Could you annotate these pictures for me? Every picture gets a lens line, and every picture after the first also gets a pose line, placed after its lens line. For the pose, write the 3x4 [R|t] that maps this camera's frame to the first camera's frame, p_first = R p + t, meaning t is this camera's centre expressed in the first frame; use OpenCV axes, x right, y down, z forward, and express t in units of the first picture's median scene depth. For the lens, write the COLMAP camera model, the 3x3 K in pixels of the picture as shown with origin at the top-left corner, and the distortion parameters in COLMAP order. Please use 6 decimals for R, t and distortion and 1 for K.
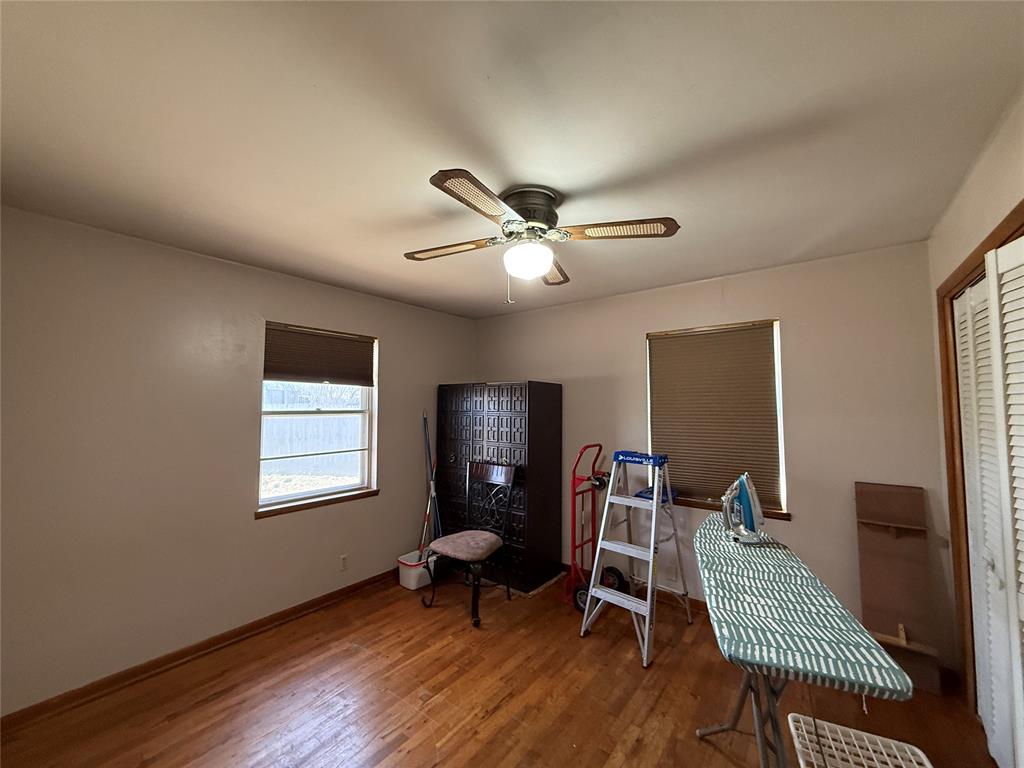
lens RADIAL K [[405.3, 0, 509.8], [0, 405.3, 380.9], [0, 0, 1]] dist [0.001480, -0.000425]
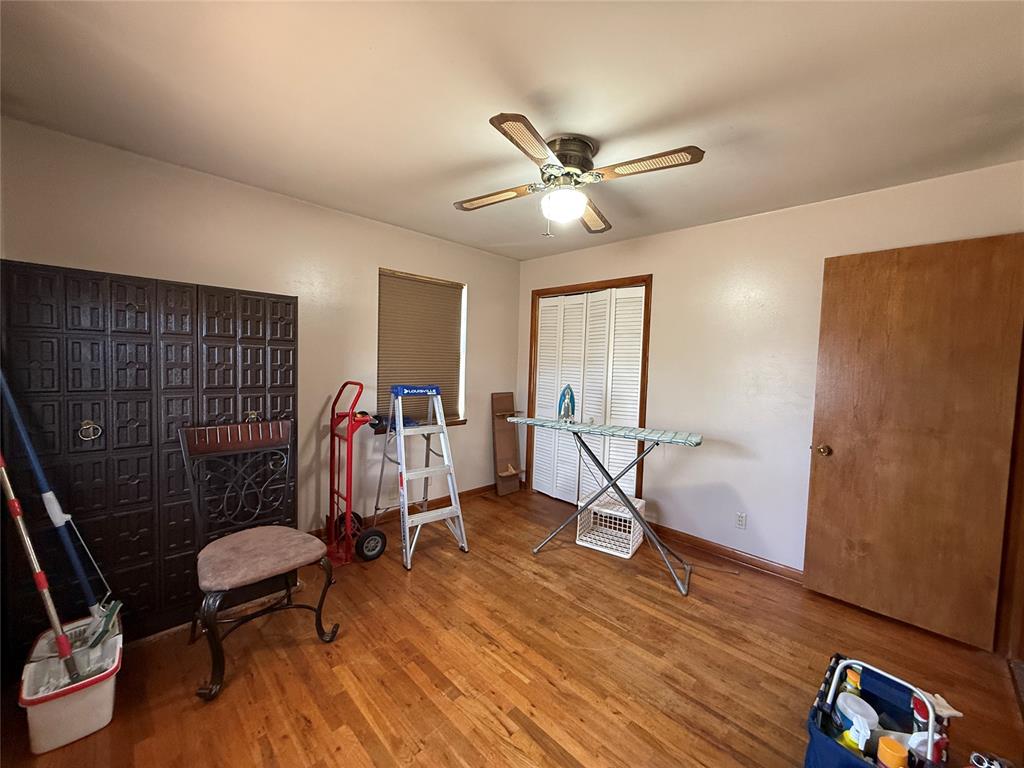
lens RADIAL K [[405.3, 0, 511.2], [0, 405.3, 381.4], [0, 0, 1]] dist [0.001480, -0.000425]
pose [[0.123661, -0.045941, 0.991260, -0.862717], [-0.093348, 0.993959, 0.057711, 0.100449], [-0.987924, -0.099669, 0.118626, 0.769087]]
